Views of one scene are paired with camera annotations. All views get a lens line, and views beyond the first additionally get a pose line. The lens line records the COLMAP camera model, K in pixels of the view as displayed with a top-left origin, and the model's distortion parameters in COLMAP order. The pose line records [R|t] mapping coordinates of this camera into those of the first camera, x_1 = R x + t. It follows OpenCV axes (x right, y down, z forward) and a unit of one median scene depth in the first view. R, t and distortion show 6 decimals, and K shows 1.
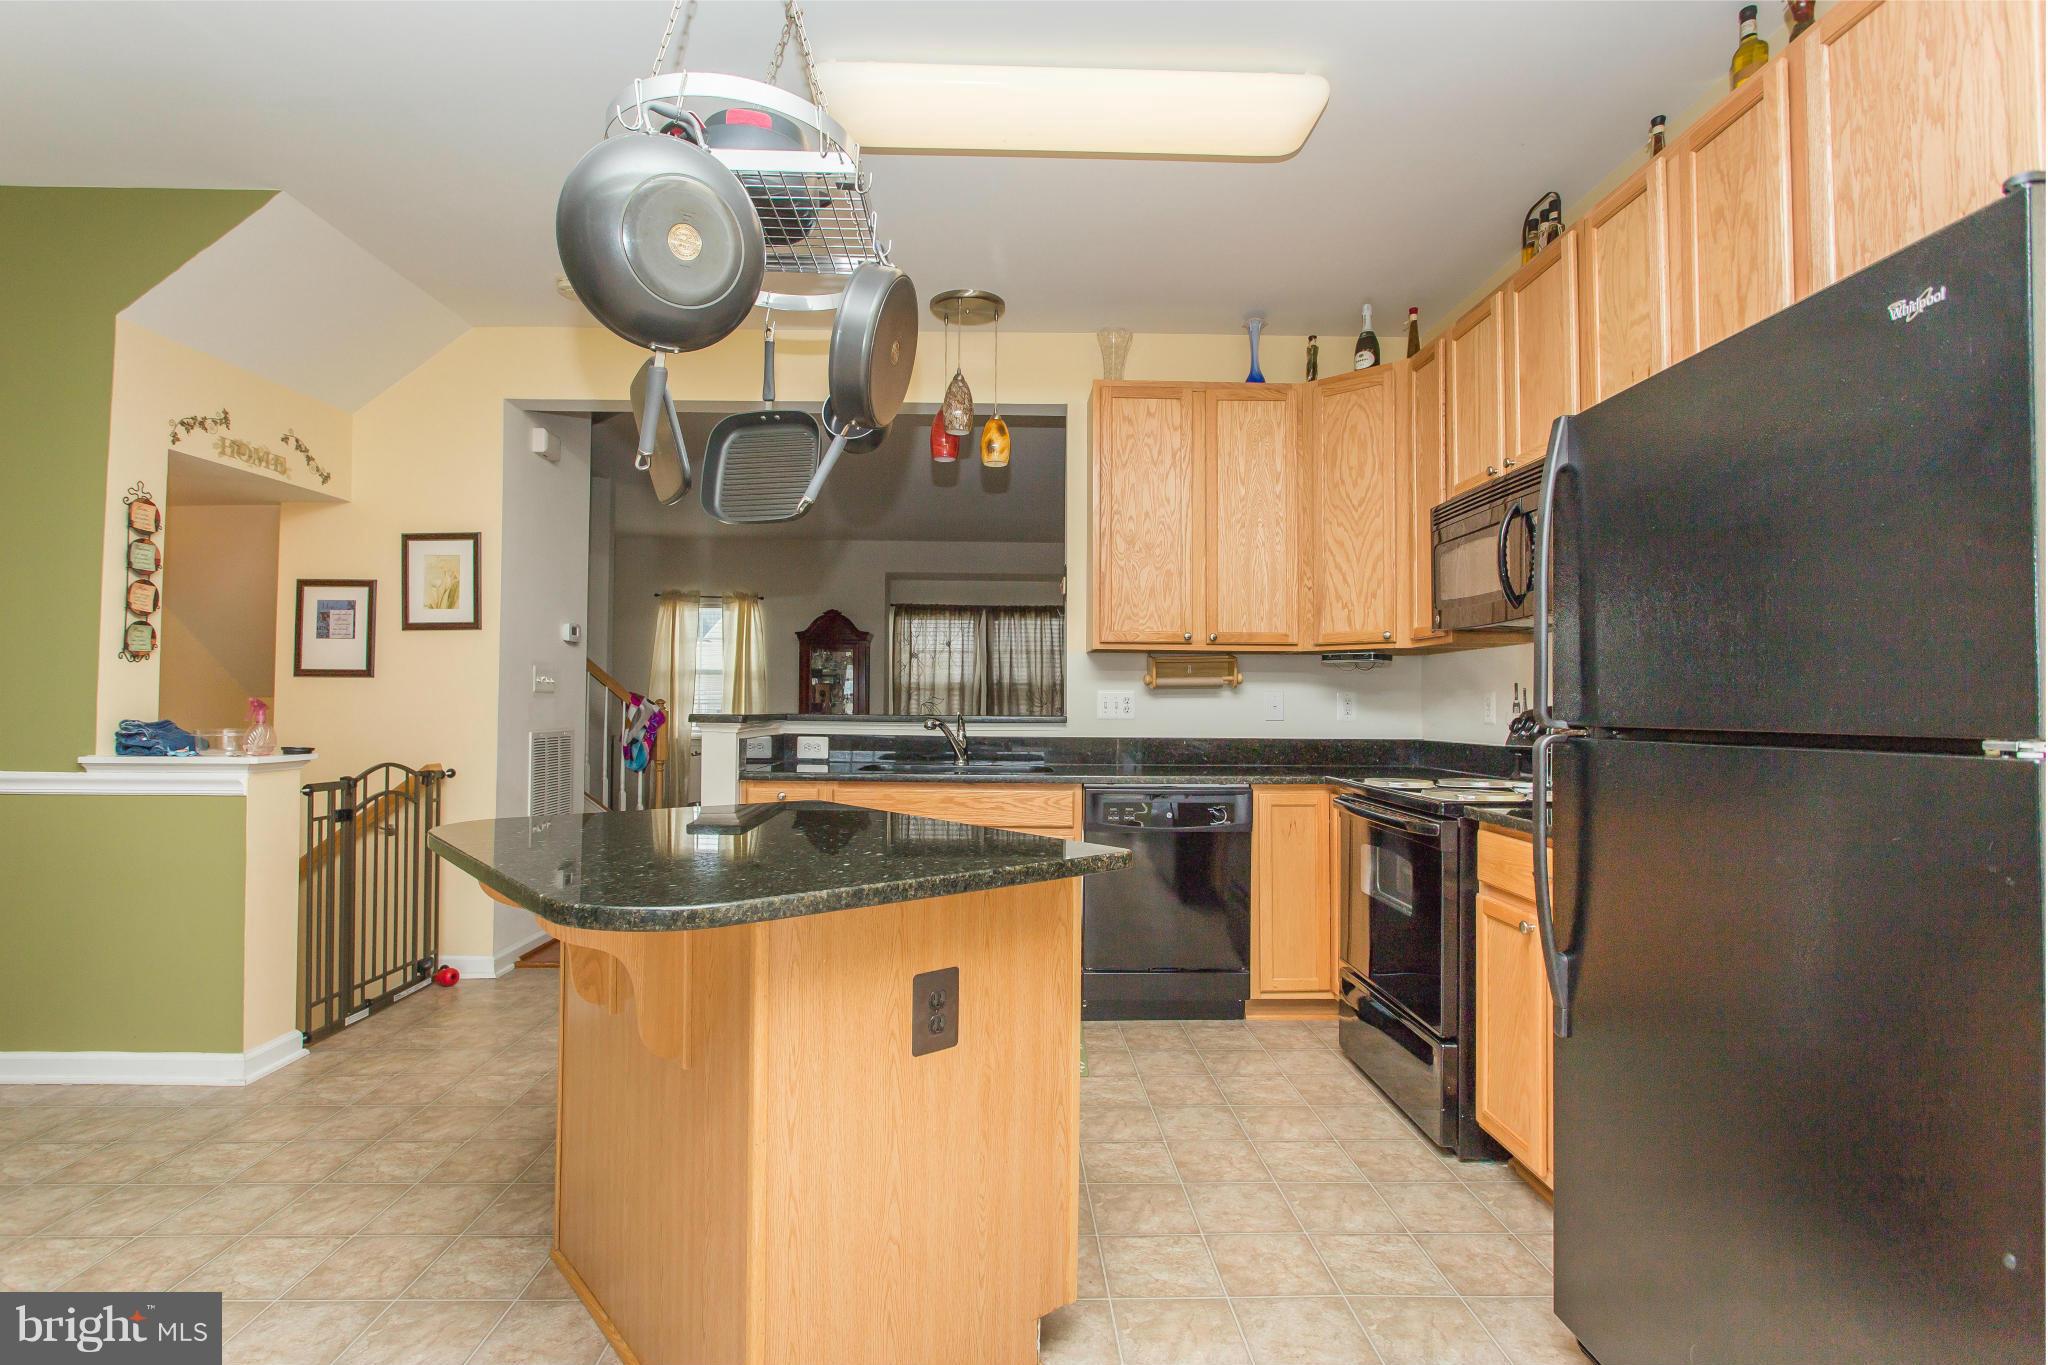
lens RADIAL K [[991.9, 0, 1027.5], [0, 991.9, 682.9], [0, 0, 1]] dist [-0.007614, 0.000844]
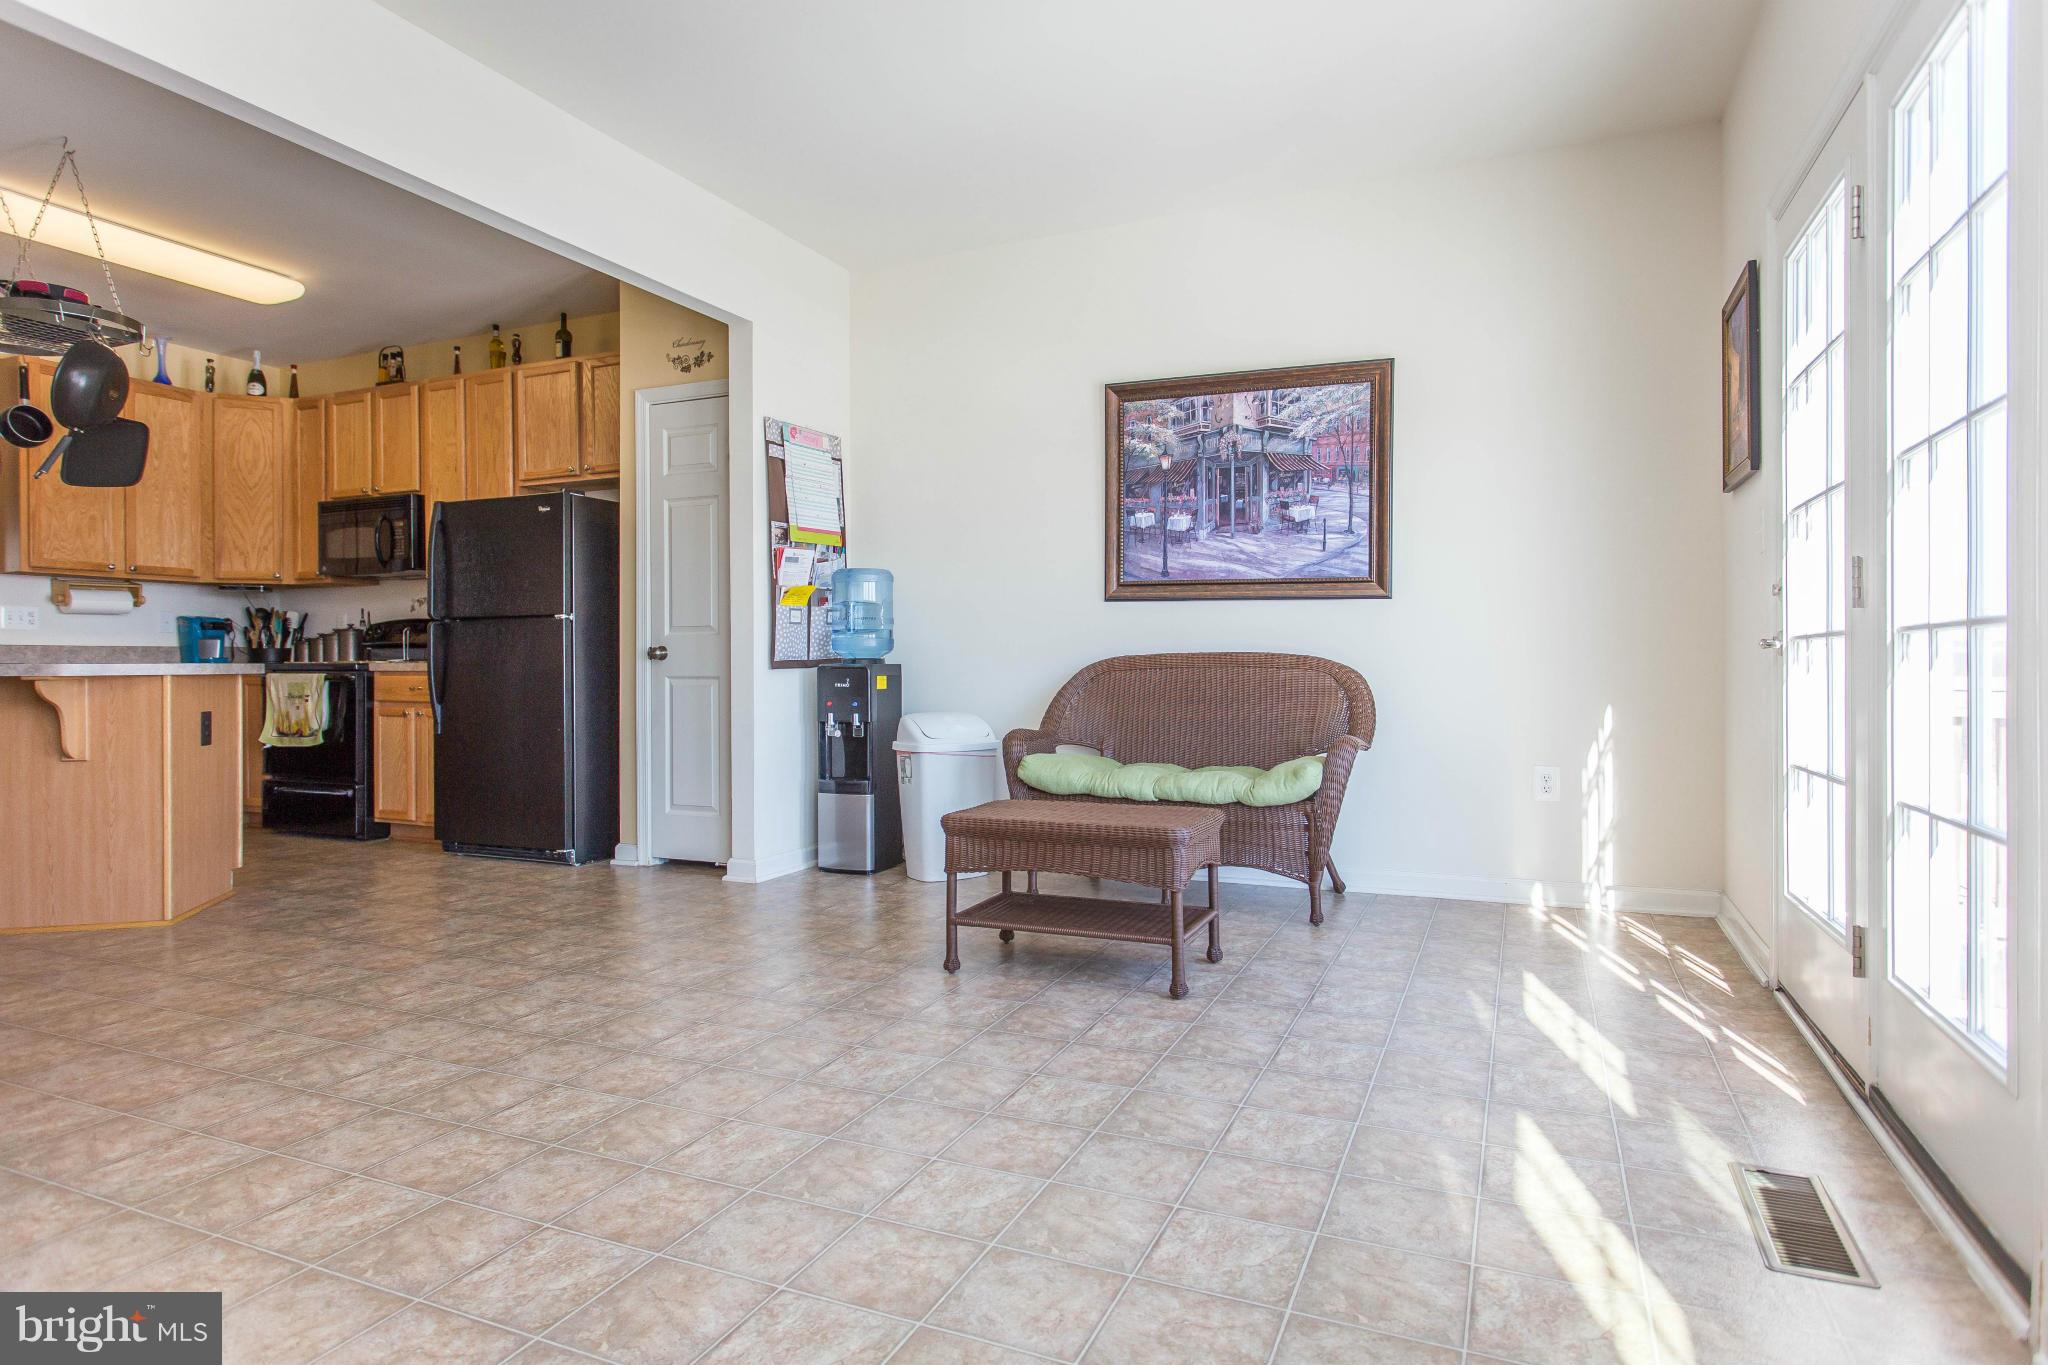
lens RADIAL K [[1217.1, 0, 1106.0], [0, 1217.1, 673.4], [0, 0, 1]] dist [0.003302, 0.002316]
pose [[0.435220, -0.008768, 0.900281, -0.777172], [-0.014507, 0.999754, 0.016750, 0.053013], [-0.900207, -0.020350, 0.434986, -0.980131]]
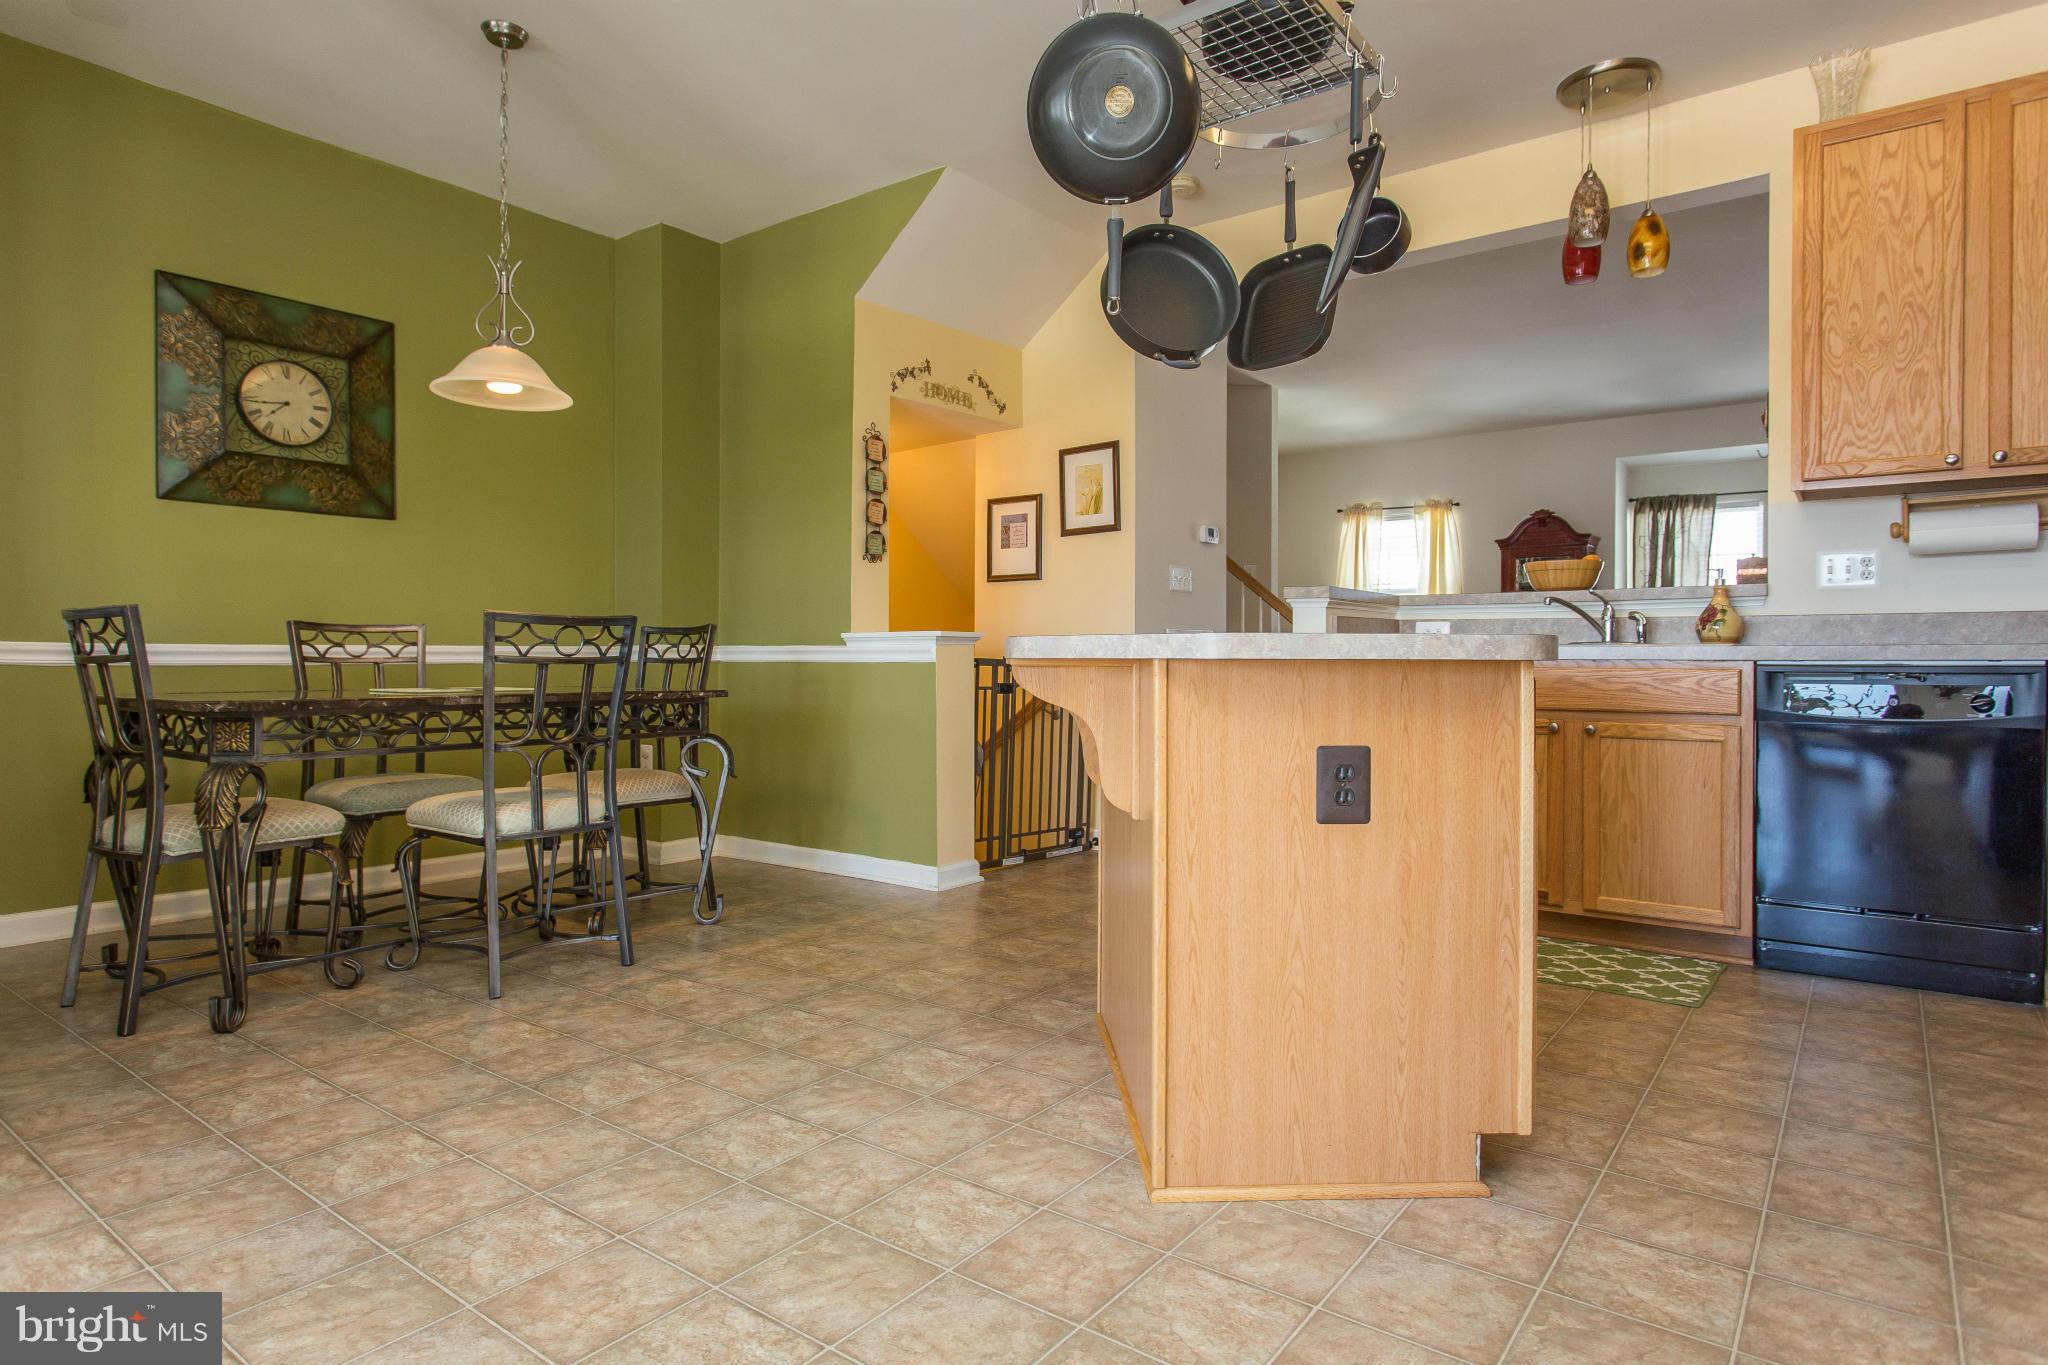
lens RADIAL K [[1166.9, 0, 1020.8], [0, 1166.9, 667.1], [0, 0, 1]] dist [-0.002018, 0.003047]
pose [[0.779646, -0.003574, -0.626210, 0.171223], [0.018502, 0.999679, 0.017330, 0.076737], [0.625947, -0.025097, 0.779462, -0.063172]]
